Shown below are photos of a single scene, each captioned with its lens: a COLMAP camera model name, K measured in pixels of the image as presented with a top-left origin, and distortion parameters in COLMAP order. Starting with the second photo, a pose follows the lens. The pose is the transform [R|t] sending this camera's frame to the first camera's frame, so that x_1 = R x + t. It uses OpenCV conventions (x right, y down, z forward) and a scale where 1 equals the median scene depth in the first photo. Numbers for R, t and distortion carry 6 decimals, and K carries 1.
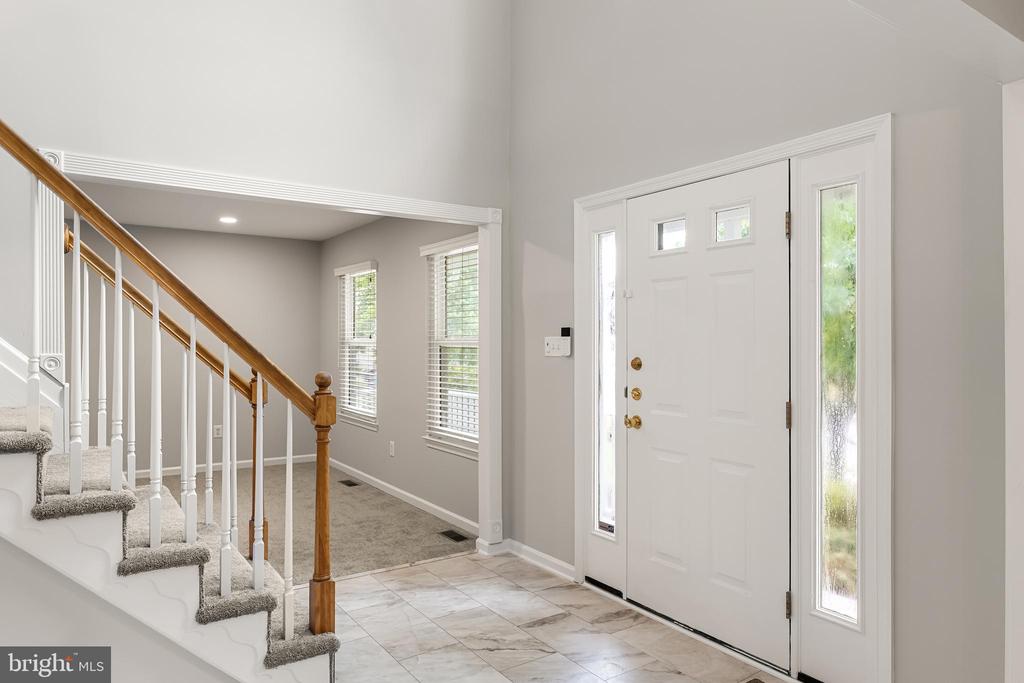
lens RADIAL K [[662.0, 0, 511.4], [0, 662.0, 345.4], [0, 0, 1]] dist [-0.003917, -0.000237]
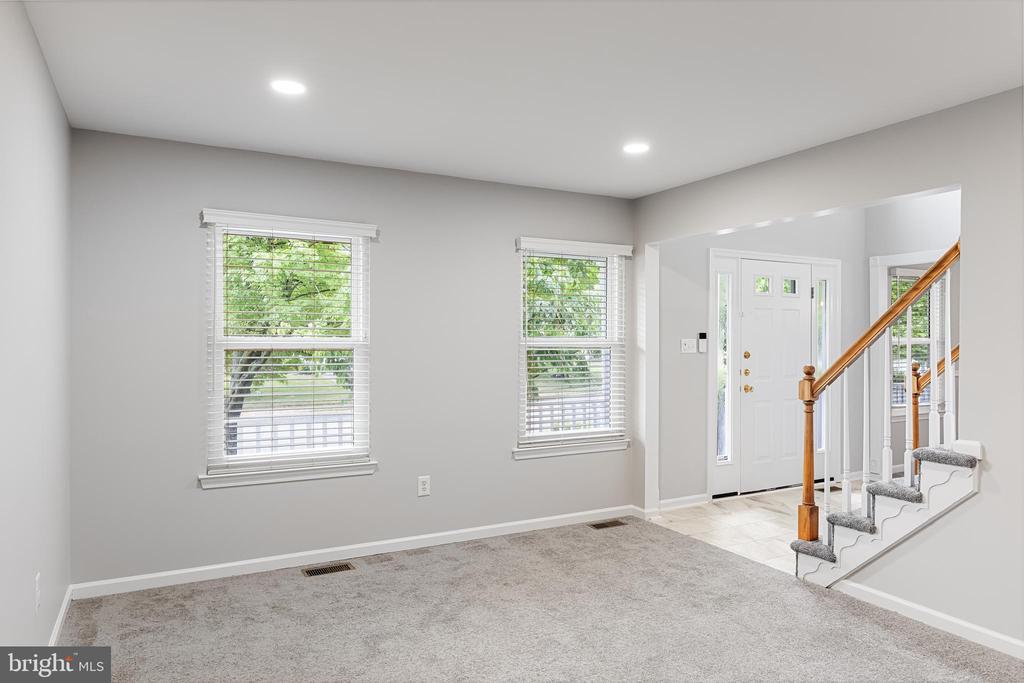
lens RADIAL K [[662.0, 0, 511.4], [0, 662.0, 335.5], [0, 0, 1]] dist [-0.003917, -0.000237]
pose [[0.098974, -0.003430, 0.995084, -1.533776], [-0.001578, 0.999992, 0.003604, -0.027883], [-0.995089, -0.001926, 0.098968, 1.382808]]
